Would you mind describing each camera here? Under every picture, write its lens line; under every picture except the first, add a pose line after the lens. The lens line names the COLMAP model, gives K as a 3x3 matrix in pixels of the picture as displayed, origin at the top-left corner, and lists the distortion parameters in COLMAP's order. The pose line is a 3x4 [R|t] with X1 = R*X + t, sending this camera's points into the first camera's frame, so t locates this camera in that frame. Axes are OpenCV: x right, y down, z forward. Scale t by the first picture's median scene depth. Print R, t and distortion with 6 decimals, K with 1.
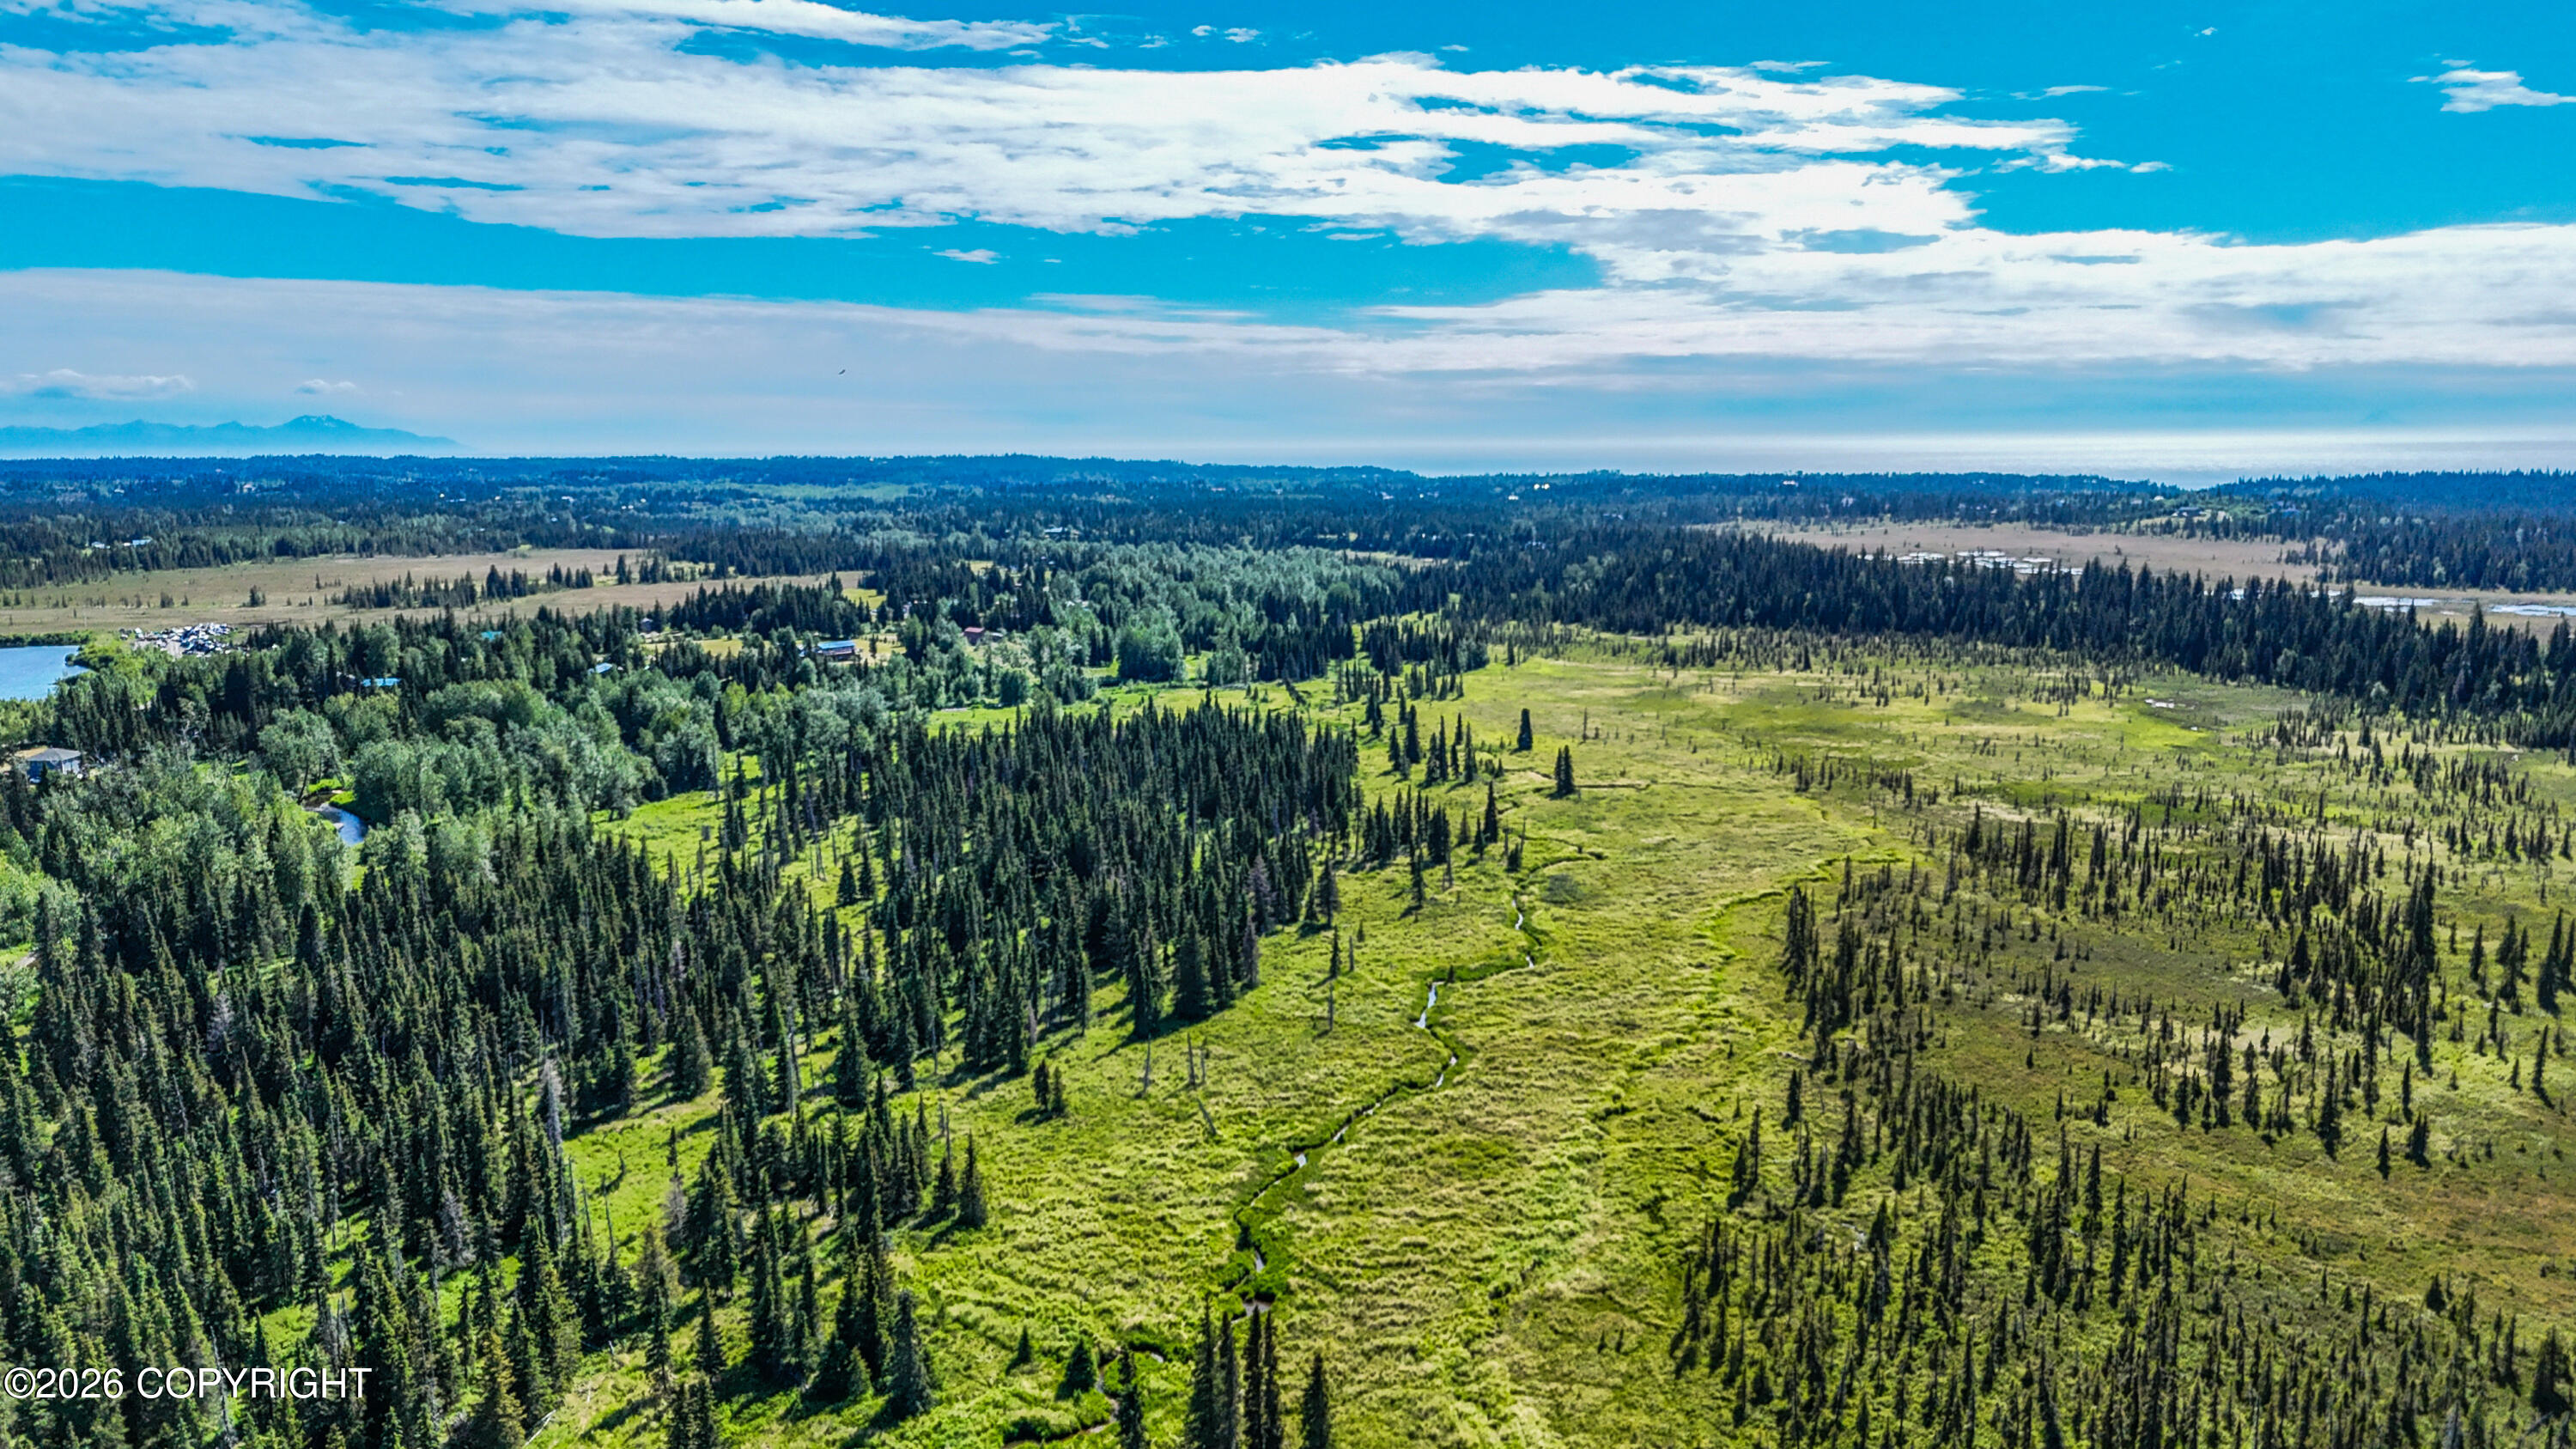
lens RADIAL K [[1892.5, 0, 1281.0], [0, 1892.5, 724.9], [0, 0, 1]] dist [0.072341, -0.069561]
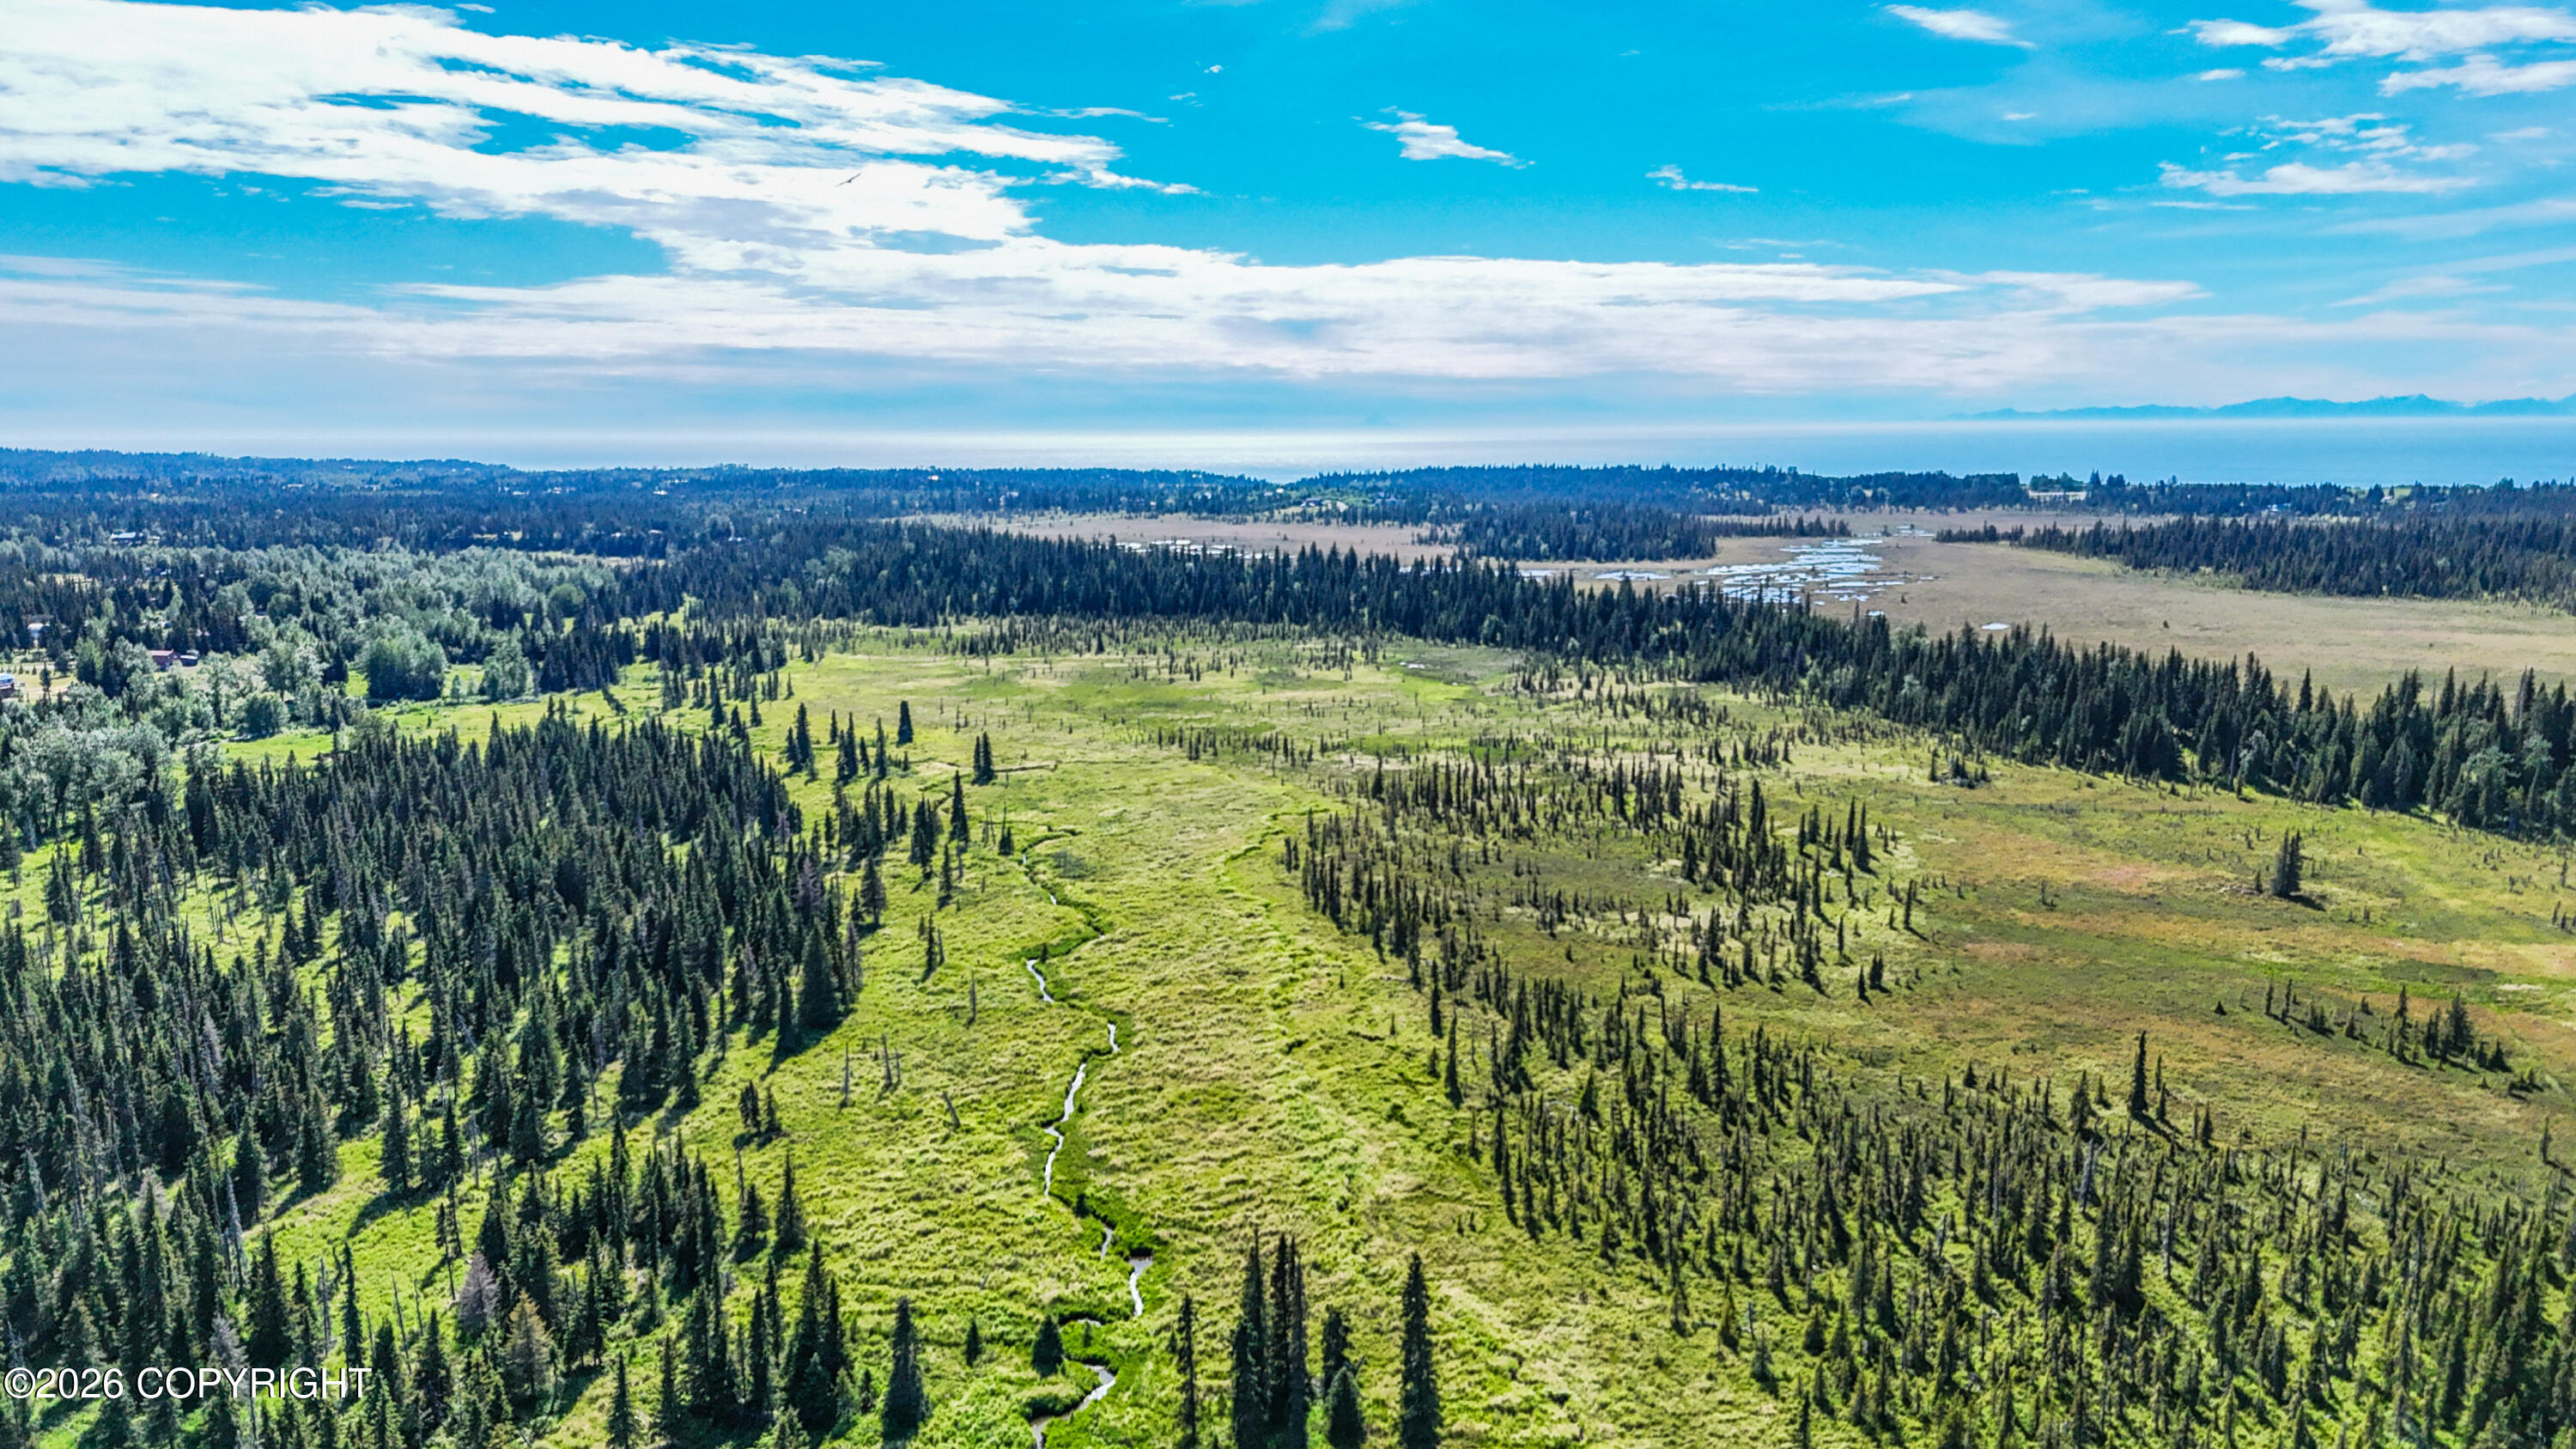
lens RADIAL K [[1892.5, 0, 1281.8], [0, 1892.5, 731.5], [0, 0, 1]] dist [0.072341, -0.069561]
pose [[0.892897, -0.068921, 0.444954, -0.155673], [0.066299, 0.997569, 0.021474, -0.000842], [-0.445352, 0.010326, 0.895296, 0.010924]]
